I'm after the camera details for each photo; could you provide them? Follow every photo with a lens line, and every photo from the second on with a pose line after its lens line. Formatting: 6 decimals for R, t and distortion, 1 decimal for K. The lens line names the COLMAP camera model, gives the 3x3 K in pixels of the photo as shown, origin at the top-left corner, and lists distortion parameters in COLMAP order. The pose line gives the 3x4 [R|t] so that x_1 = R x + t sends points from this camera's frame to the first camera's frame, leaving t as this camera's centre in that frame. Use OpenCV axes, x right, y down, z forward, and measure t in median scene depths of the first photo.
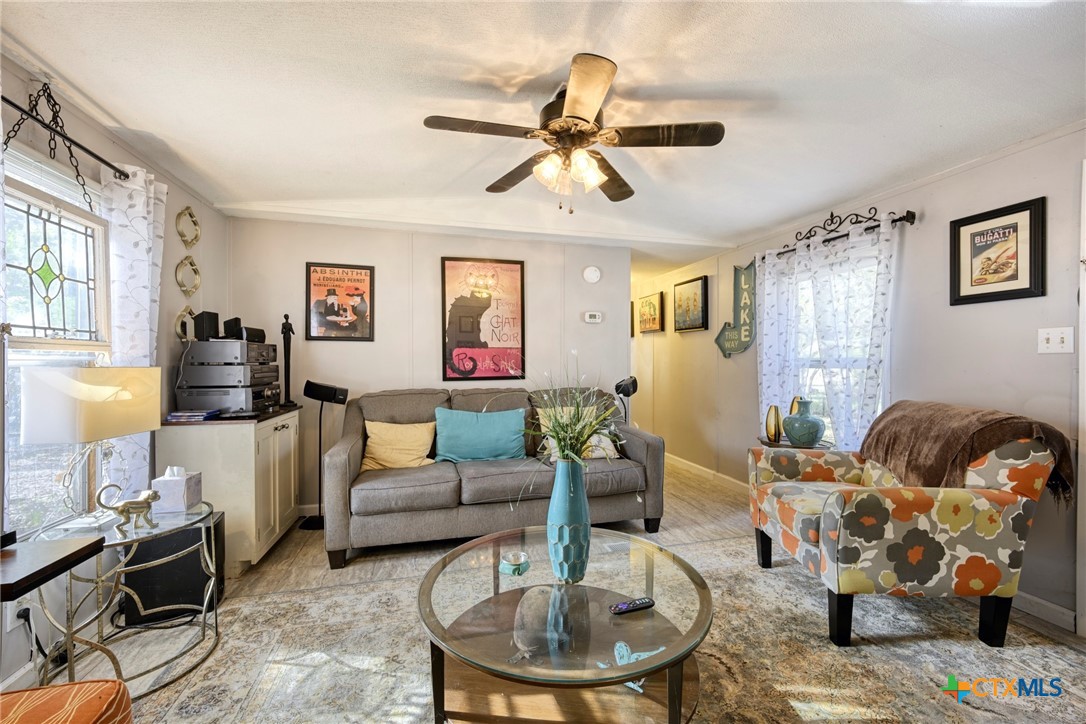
lens RADIAL K [[438.7, 0, 543.5], [0, 438.7, 363.7], [0, 0, 1]] dist [-0.008189, 0.000296]
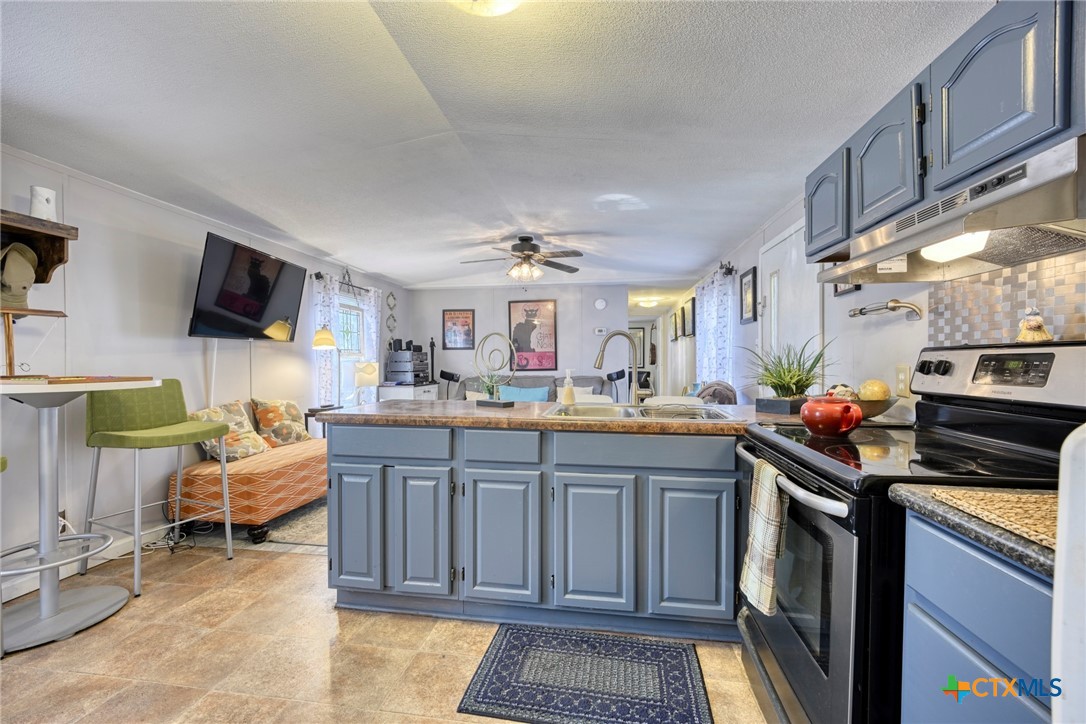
lens RADIAL K [[438.7, 0, 545.7], [0, 438.7, 363.3], [0, 0, 1]] dist [-0.008189, 0.000296]
pose [[0.919381, -0.003229, -0.393355, 0.708010], [0.003258, 0.999995, -0.000595, 0.010887], [0.393355, -0.000735, 0.919386, -0.674750]]
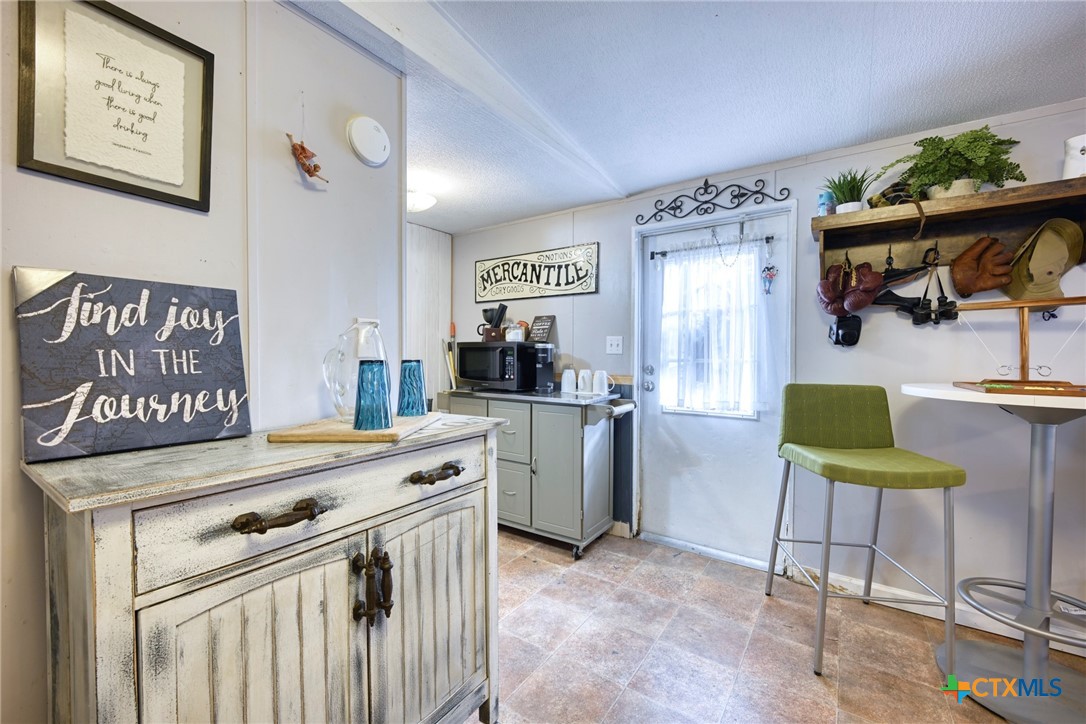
lens RADIAL K [[438.7, 0, 544.3], [0, 438.7, 365.5], [0, 0, 1]] dist [-0.008189, 0.000296]
pose [[-0.760051, 0.003612, -0.649854, 0.529104], [-0.012635, 0.999713, 0.020334, 0.003890], [0.649741, 0.023666, -0.759787, -0.357147]]
